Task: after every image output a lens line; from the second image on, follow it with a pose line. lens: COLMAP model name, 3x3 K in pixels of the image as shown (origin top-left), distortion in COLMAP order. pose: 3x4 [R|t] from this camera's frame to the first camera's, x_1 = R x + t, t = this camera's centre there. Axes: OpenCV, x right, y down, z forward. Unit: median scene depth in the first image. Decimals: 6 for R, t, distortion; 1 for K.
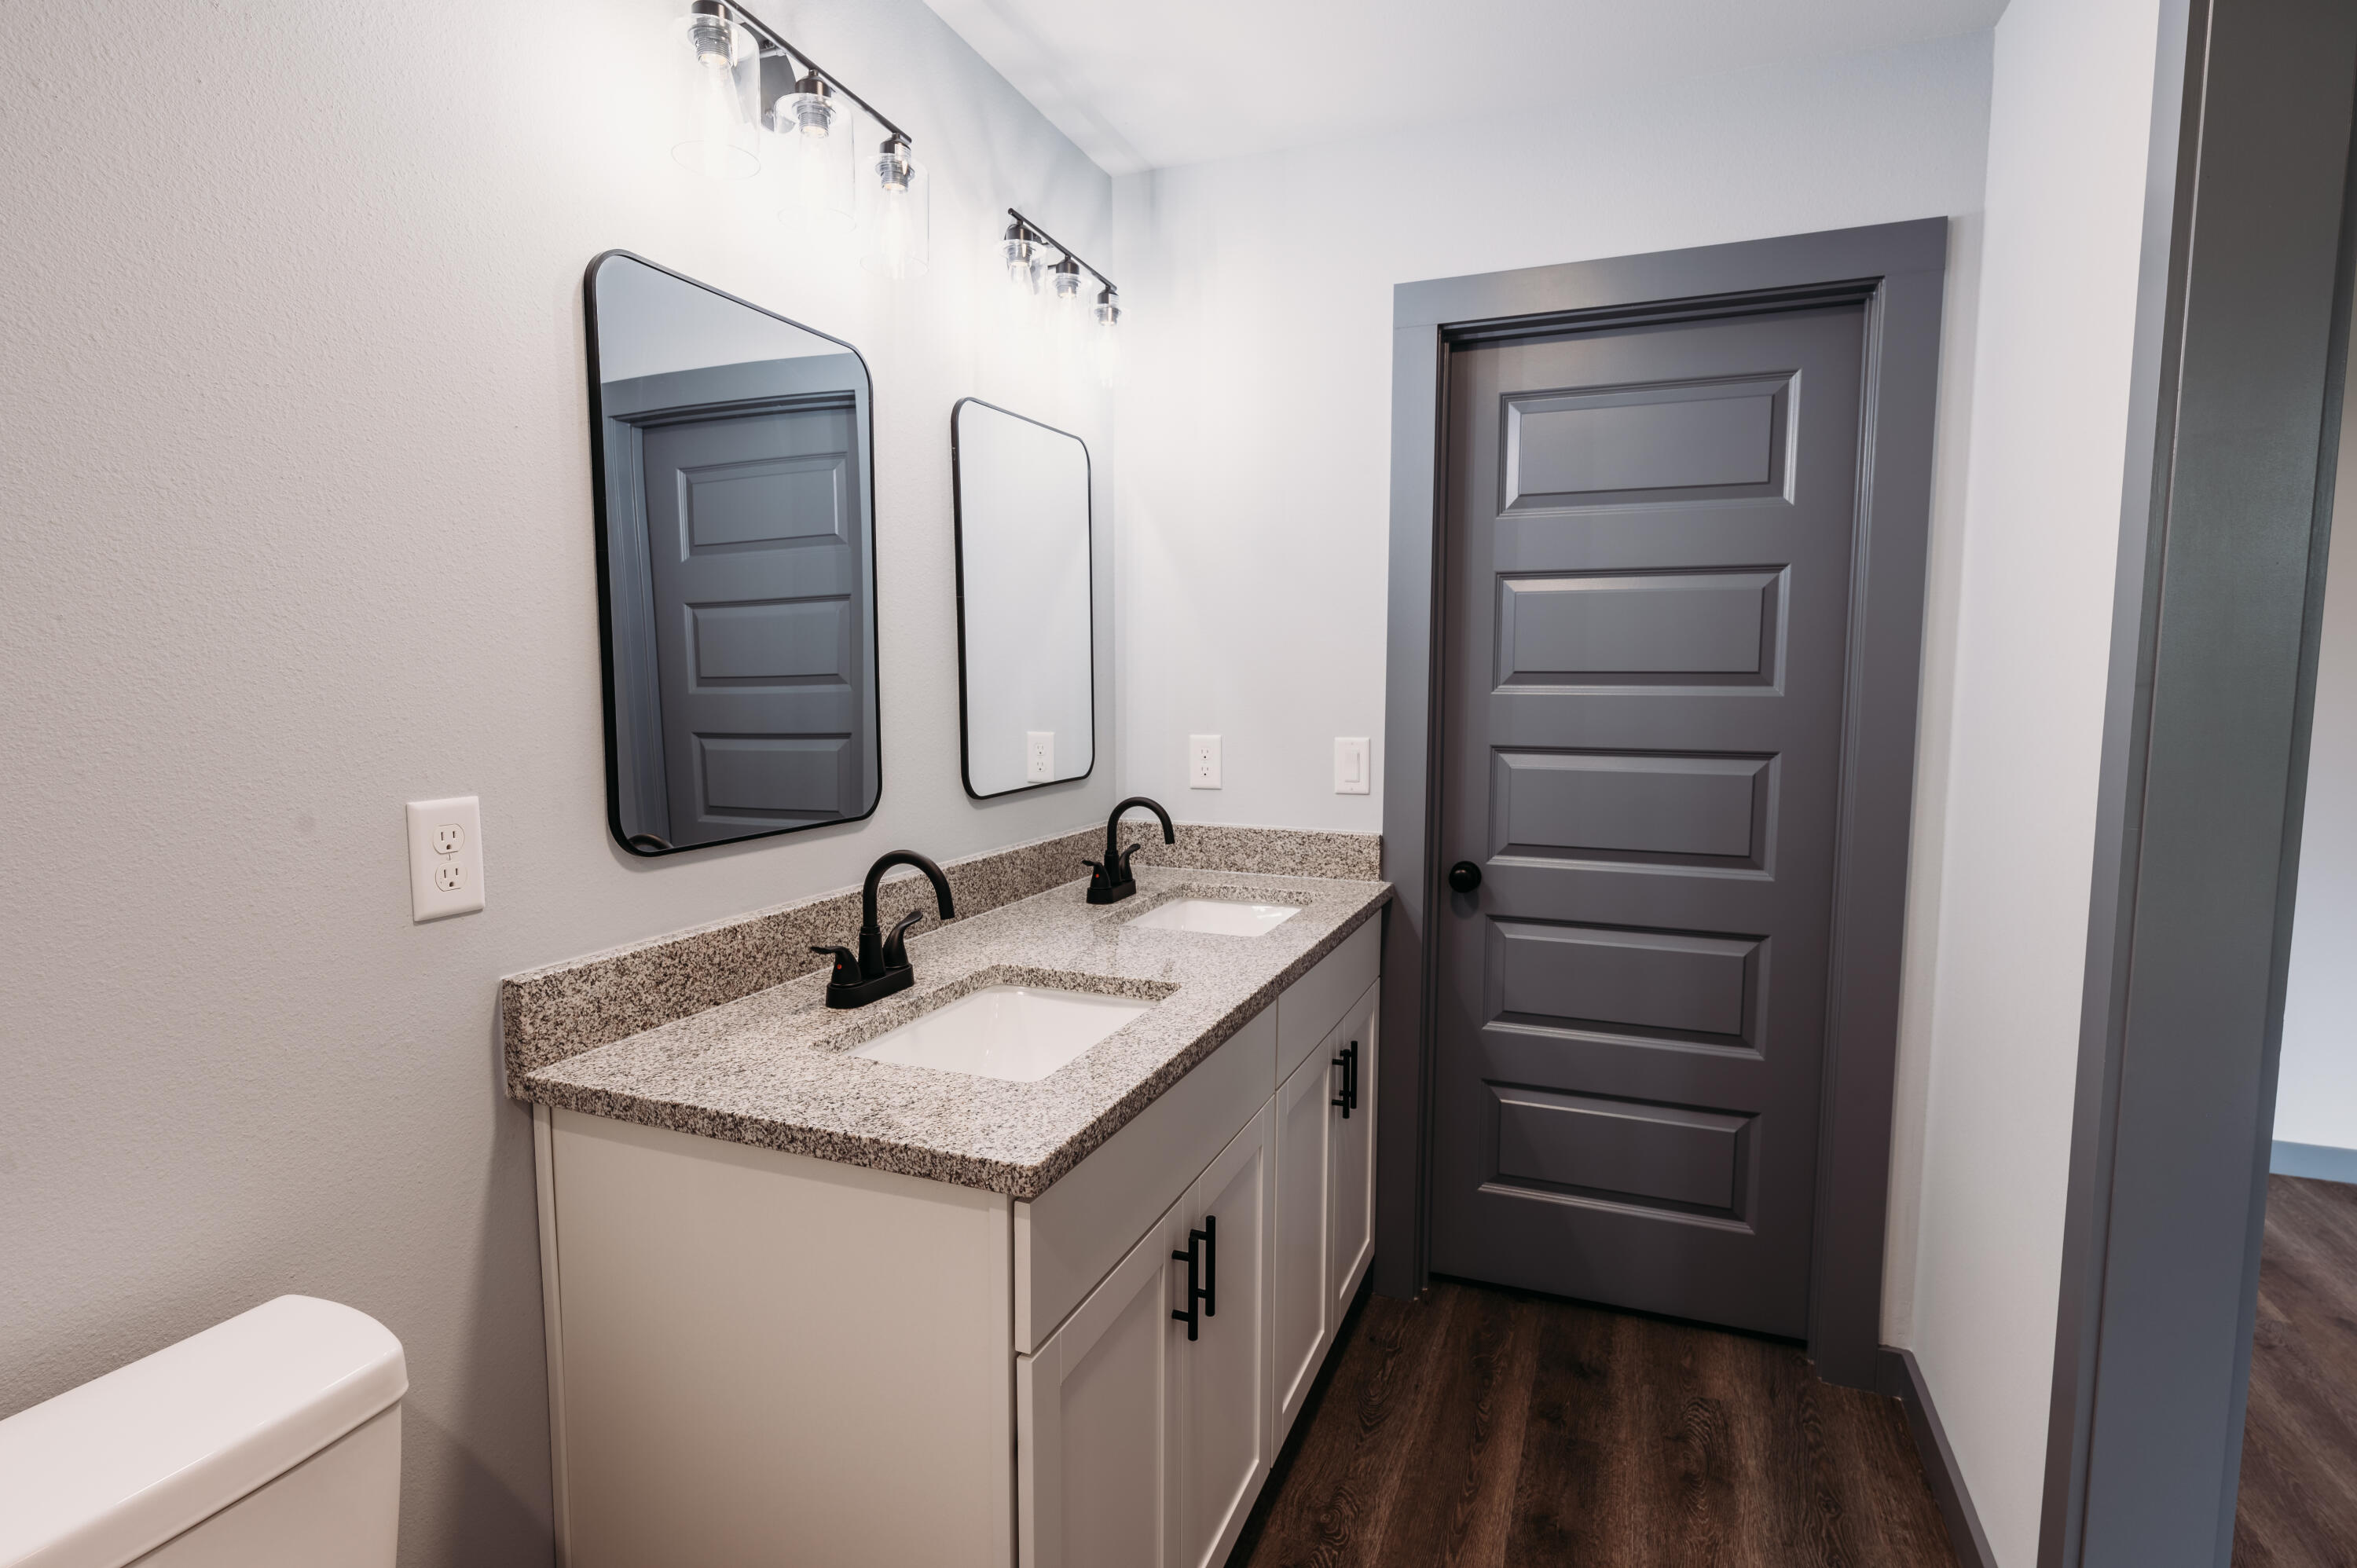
lens RADIAL K [[1172.7, 0, 1149.1], [0, 1172.7, 783.7], [0, 0, 1]] dist [-0.000110, -0.000553]
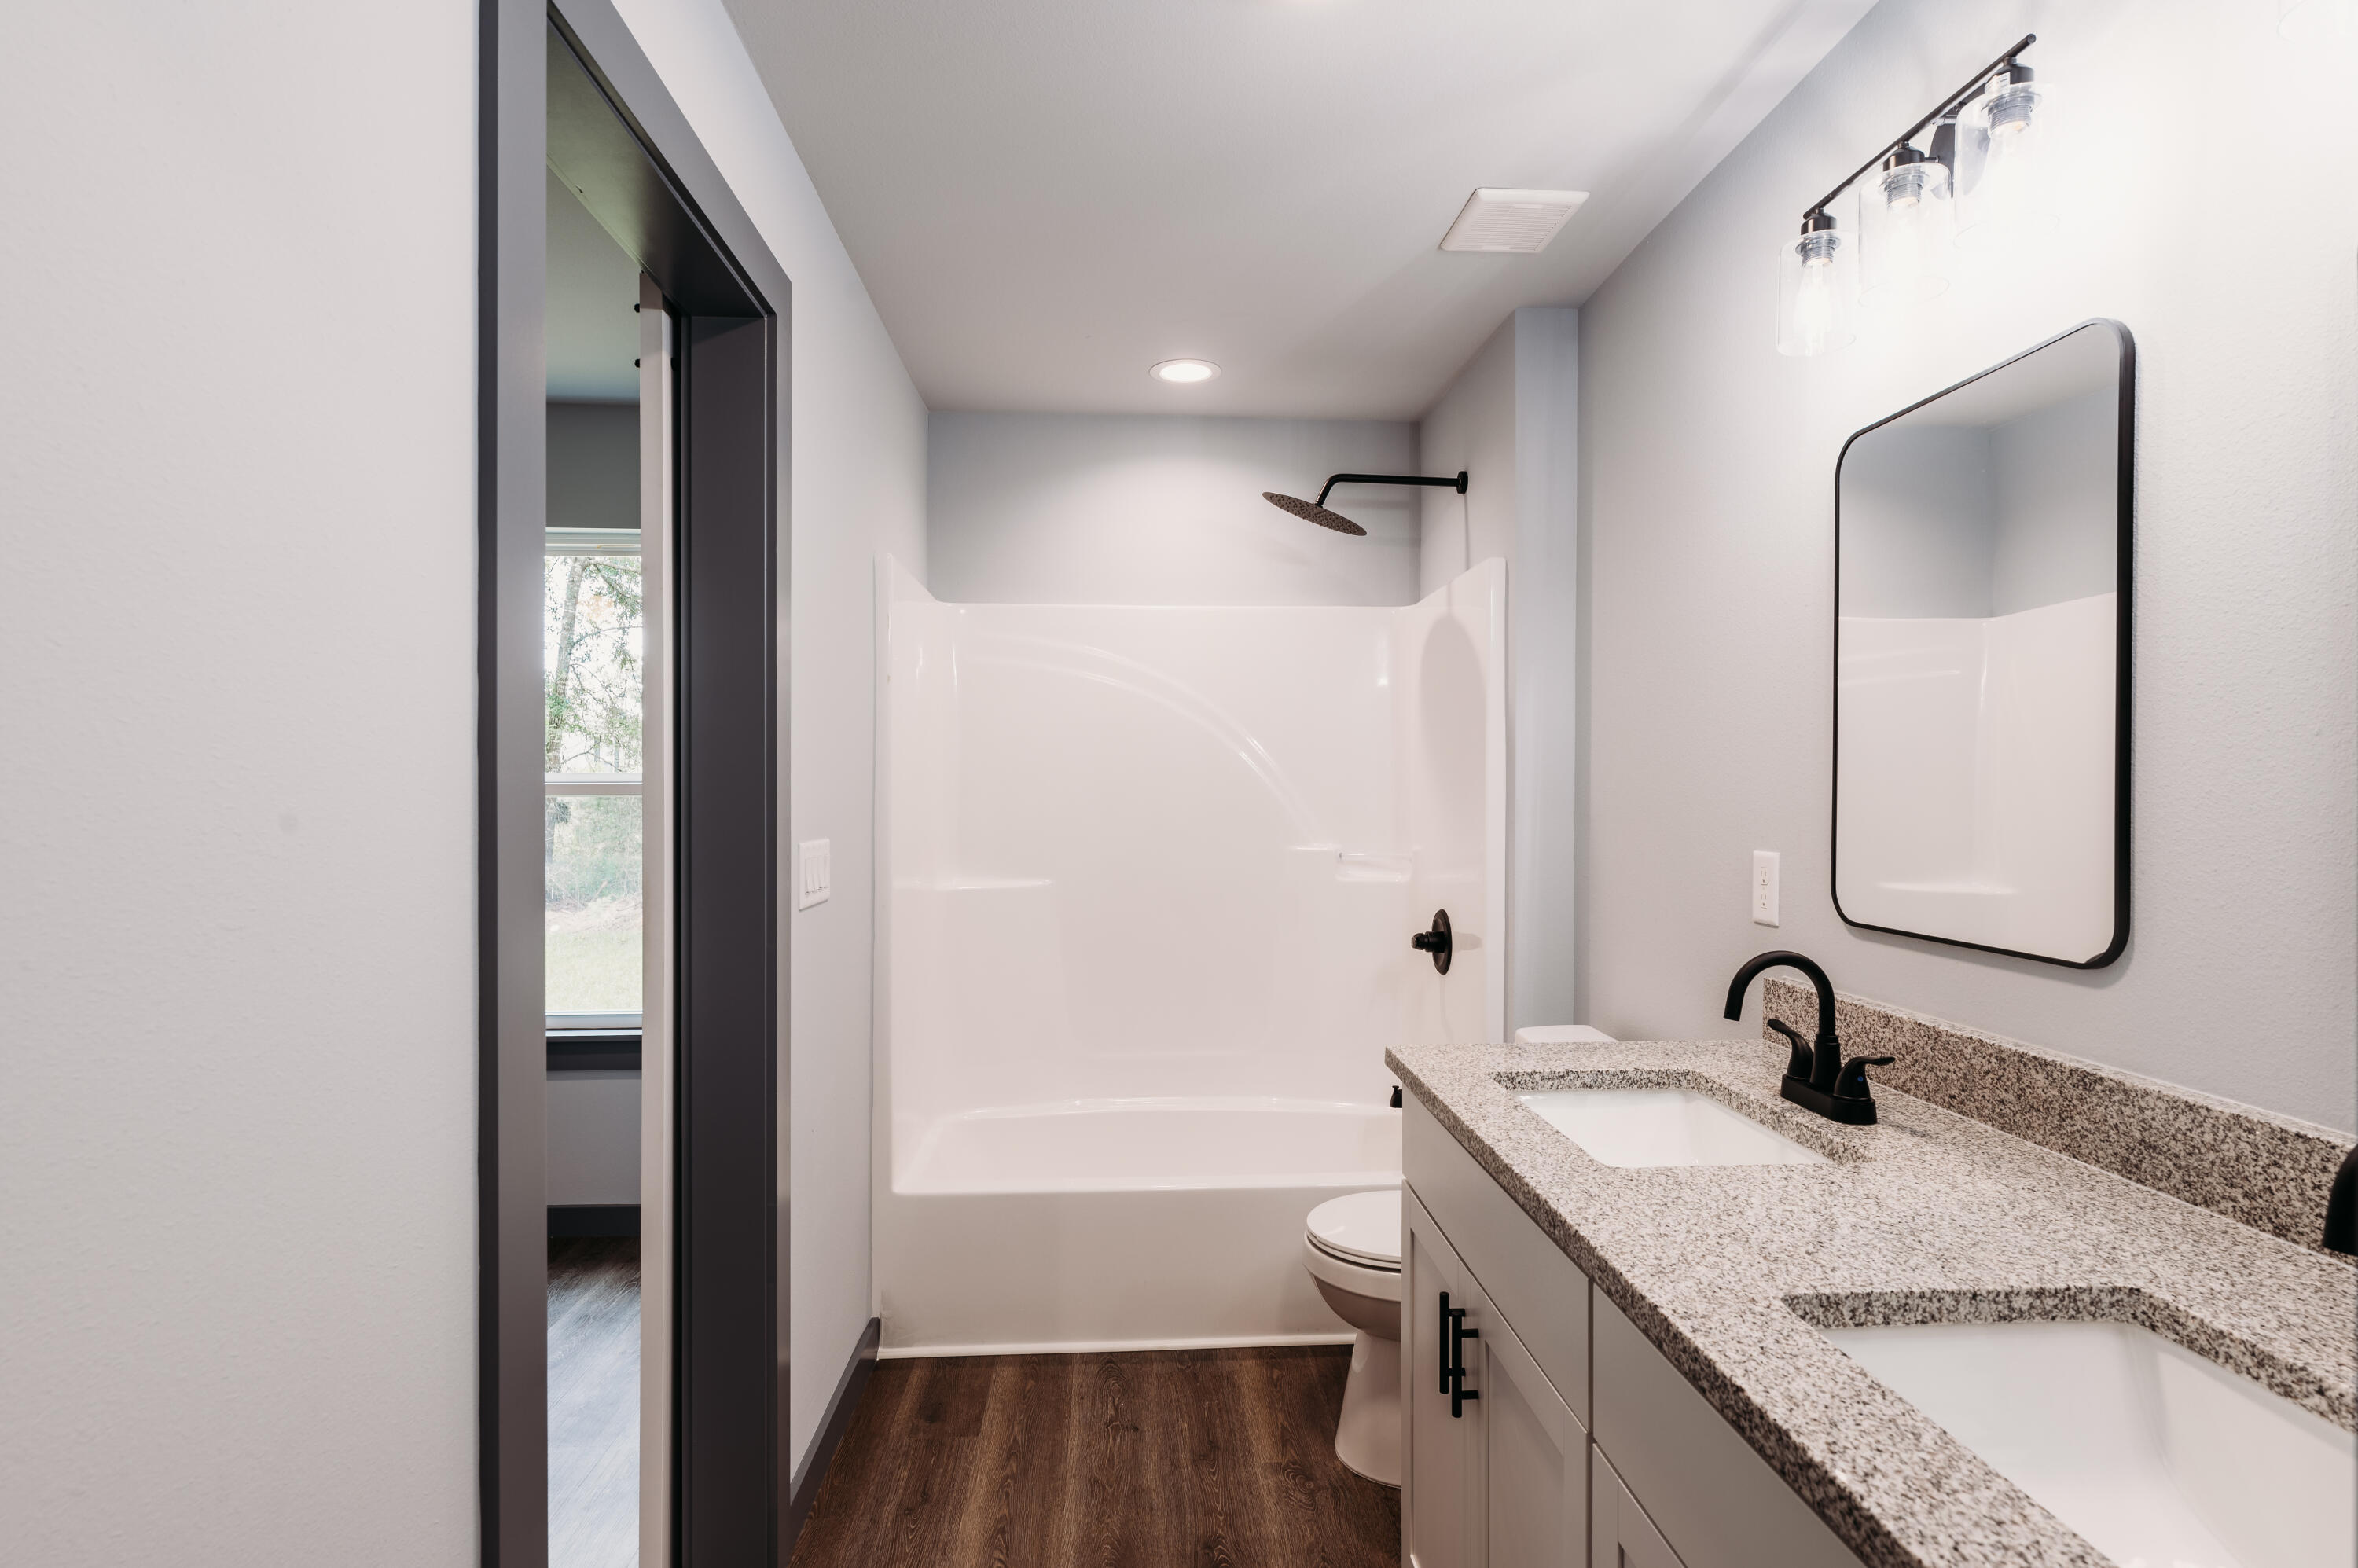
lens RADIAL K [[1173.2, 0, 1149.6], [0, 1173.2, 783.7], [0, 0, 1]] dist [-0.000110, -0.000553]
pose [[-0.910344, 0.003509, -0.413837, 0.679965], [-0.030388, 0.996698, 0.075298, -0.142080], [0.412735, 0.081123, -0.907231, 1.688743]]
